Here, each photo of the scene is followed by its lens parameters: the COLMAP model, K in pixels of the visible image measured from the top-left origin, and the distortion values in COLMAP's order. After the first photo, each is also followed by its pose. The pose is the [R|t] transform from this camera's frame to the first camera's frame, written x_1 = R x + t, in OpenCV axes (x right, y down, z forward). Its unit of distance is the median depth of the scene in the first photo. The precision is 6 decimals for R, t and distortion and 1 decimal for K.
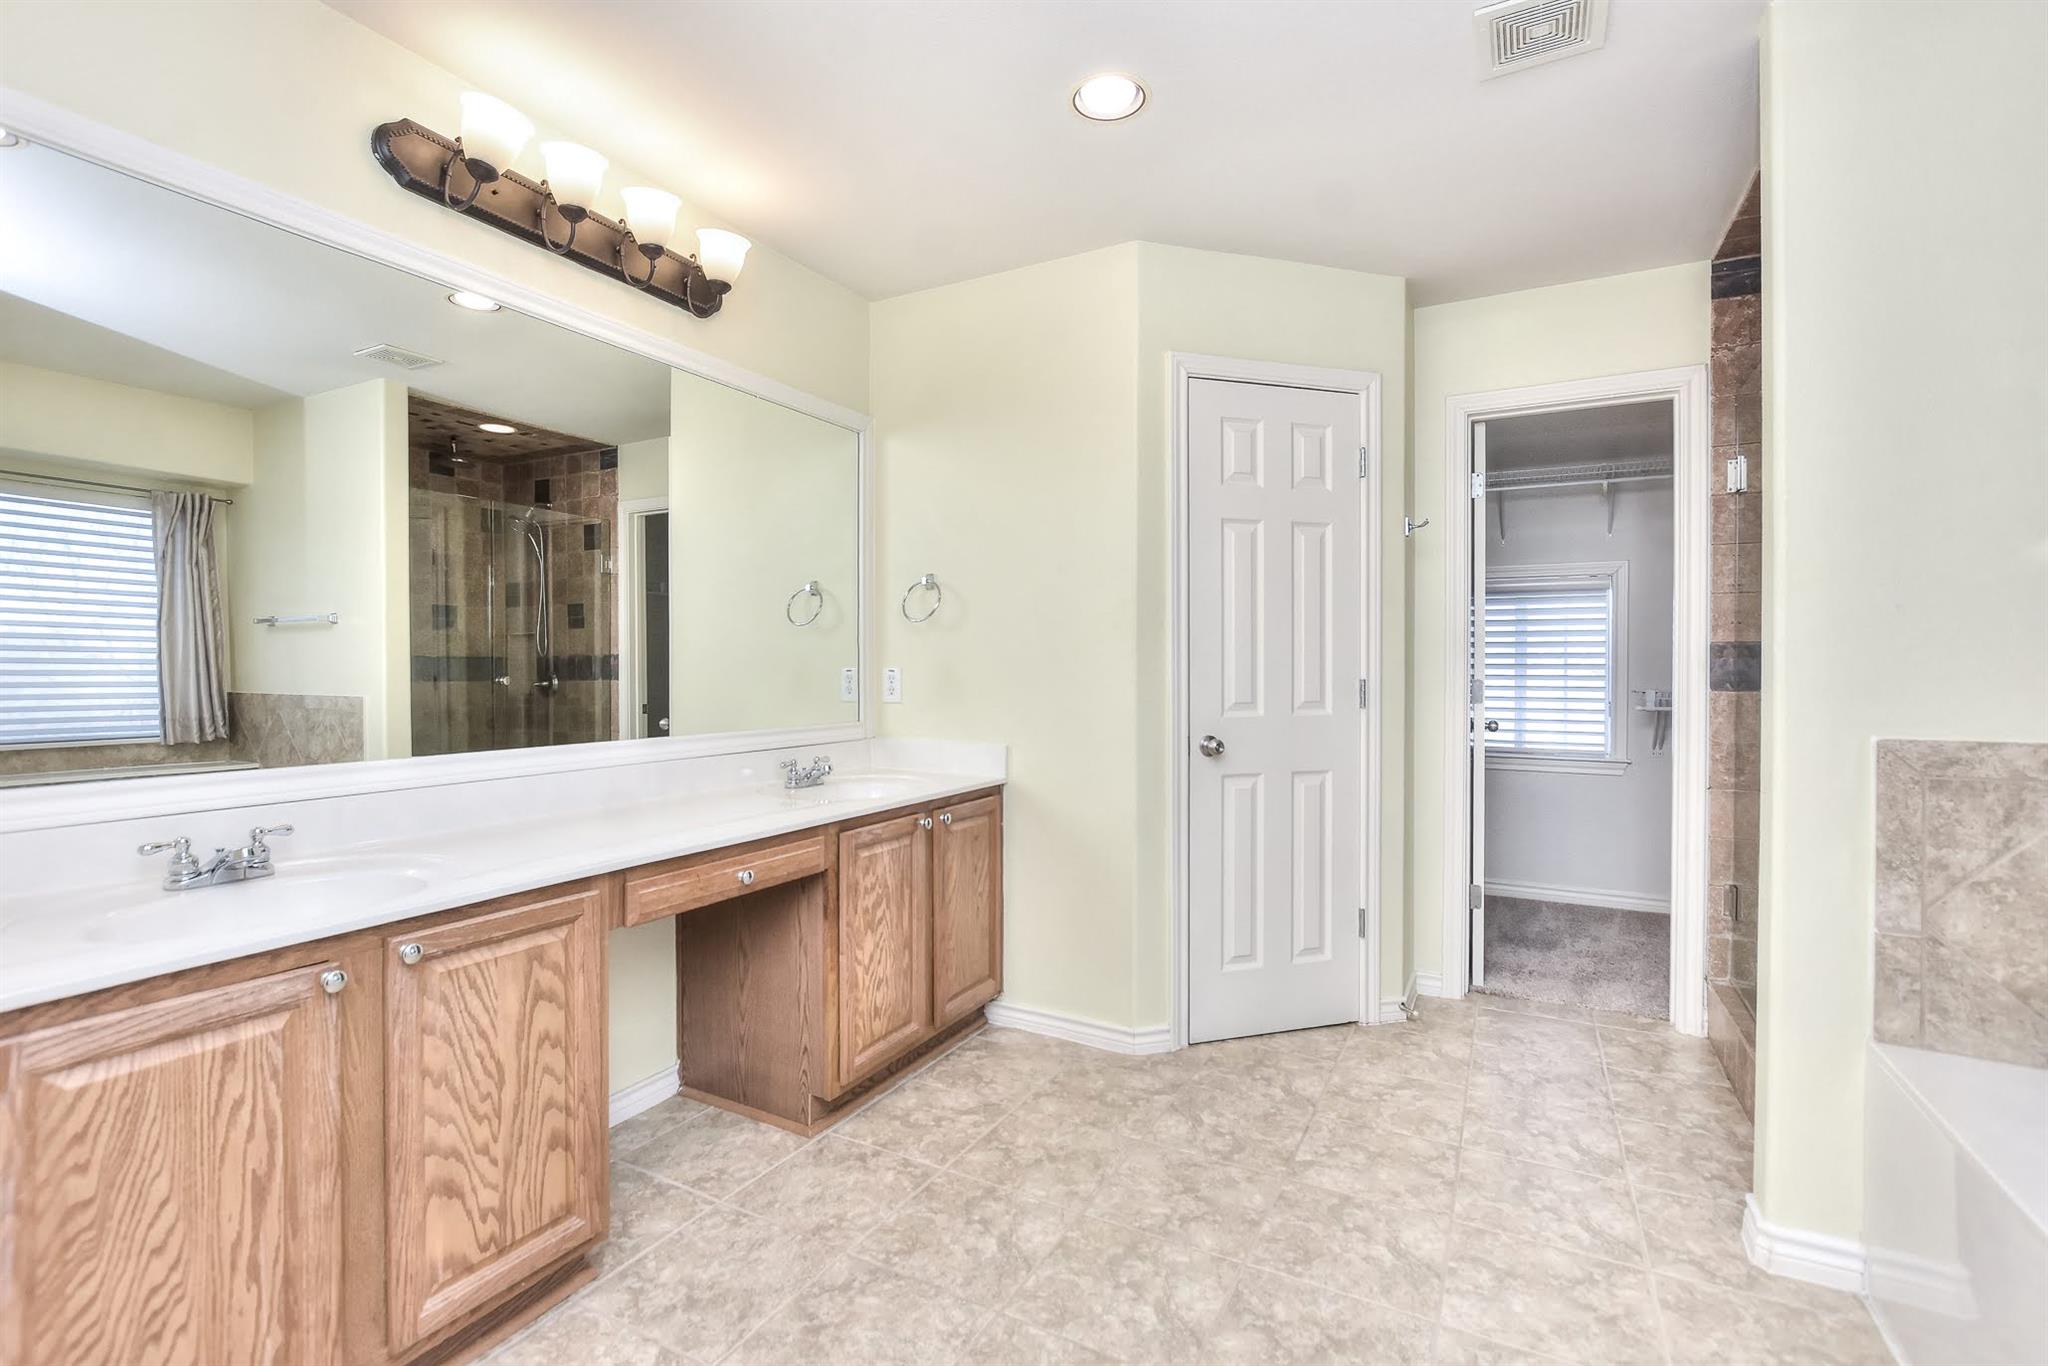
lens RADIAL K [[911.7, 0, 1029.9], [0, 911.7, 680.0], [0, 0, 1]] dist [-0.019970, 0.002268]
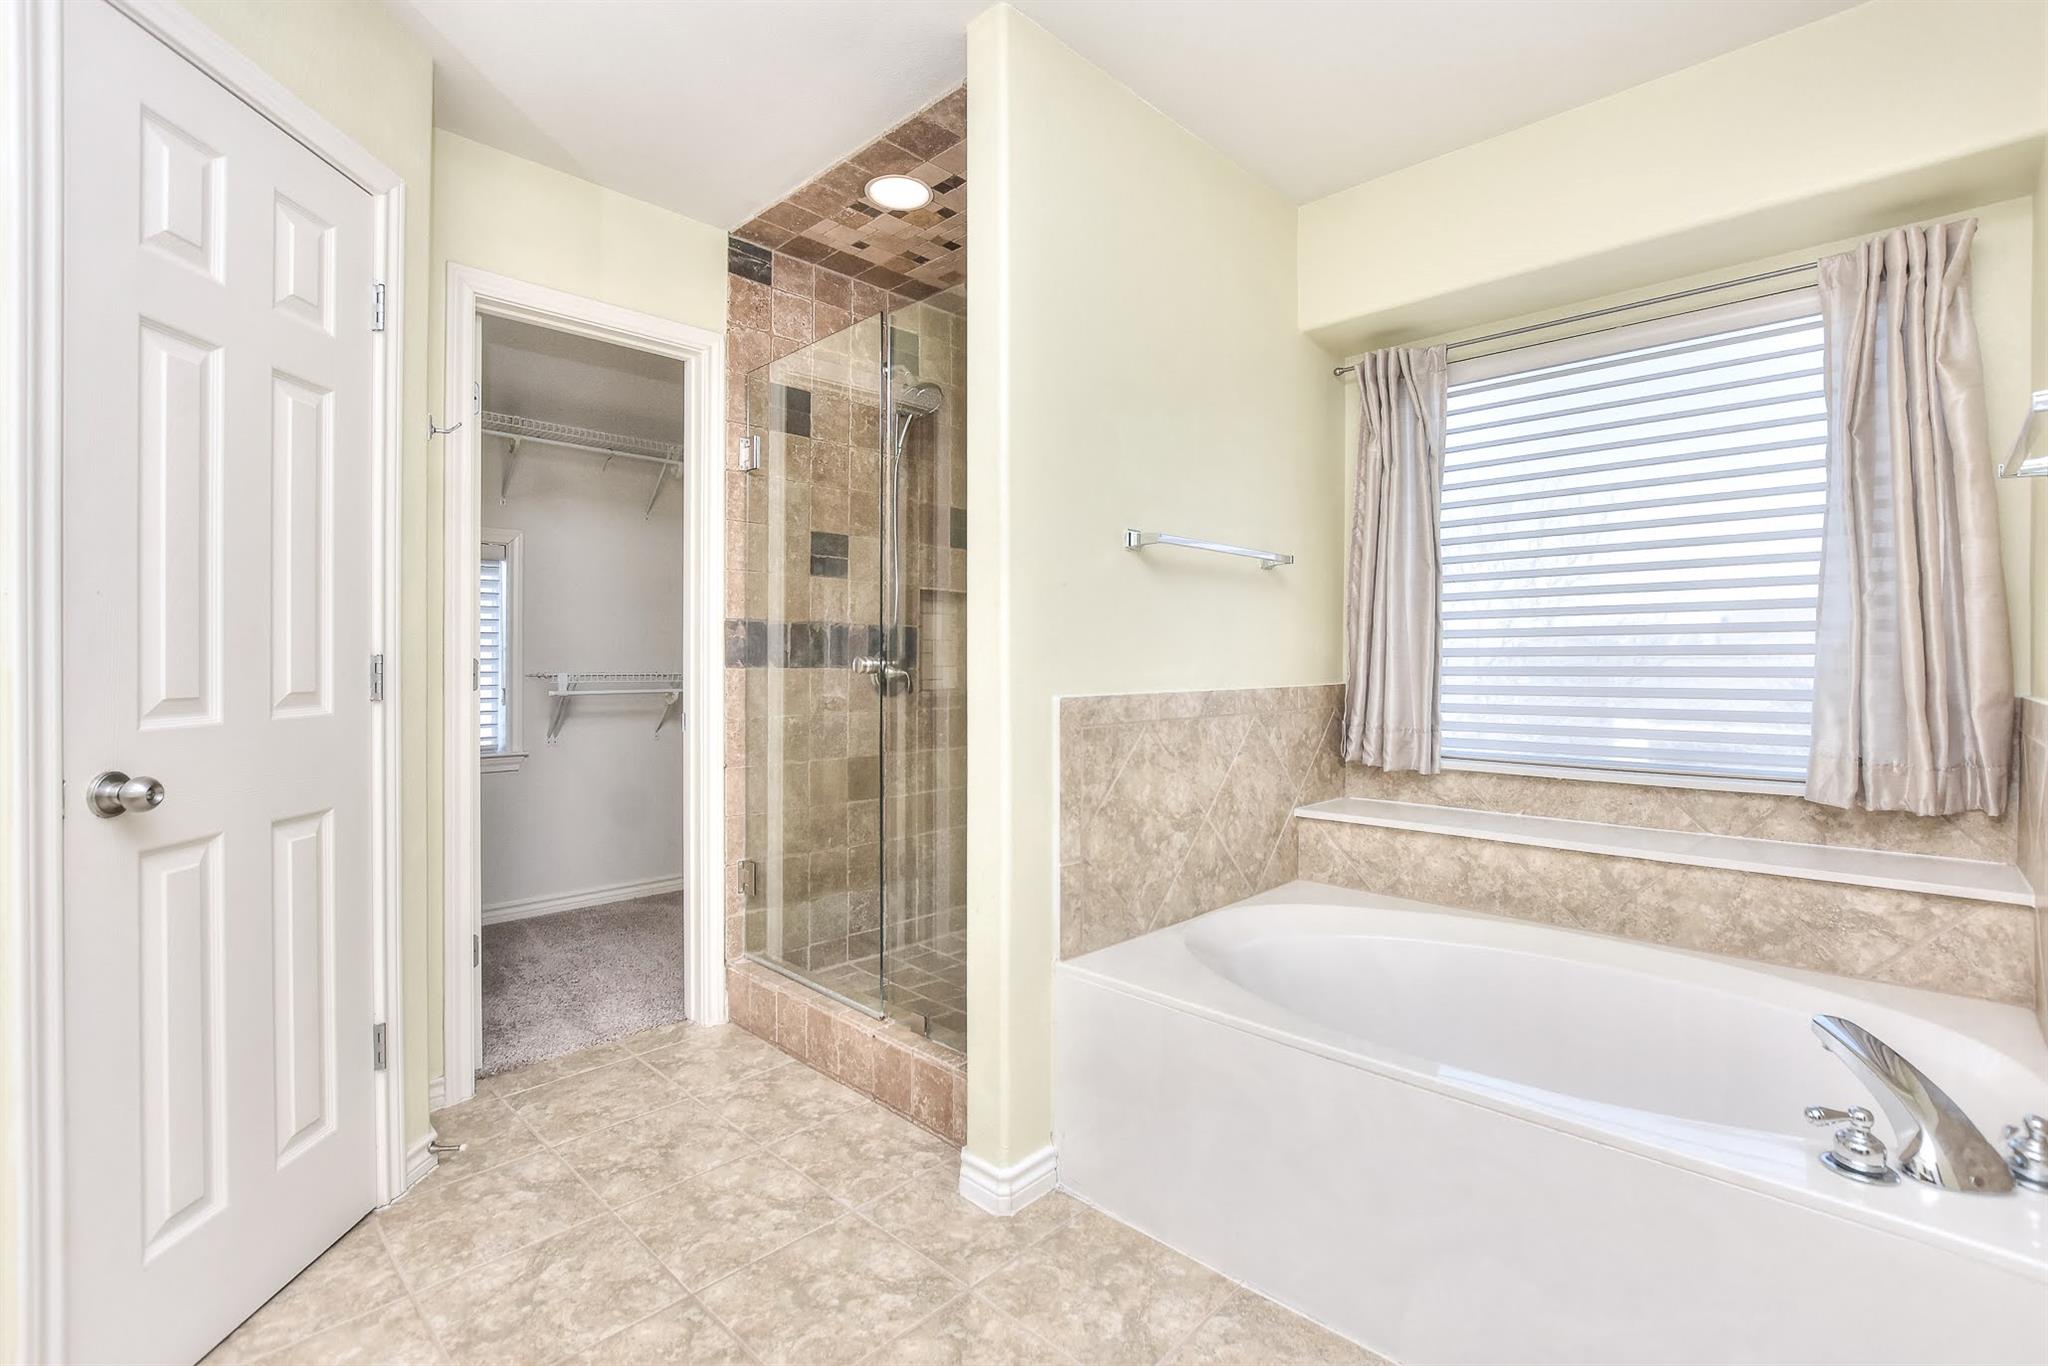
lens RADIAL K [[911.7, 0, 1041.1], [0, 911.7, 658.2], [0, 0, 1]] dist [-0.019970, 0.002268]
pose [[0.269095, 0.001331, 0.963113, -0.110790], [0.014009, 0.999888, -0.005296, 0.011691], [-0.963012, 0.014918, 0.269047, 0.411158]]
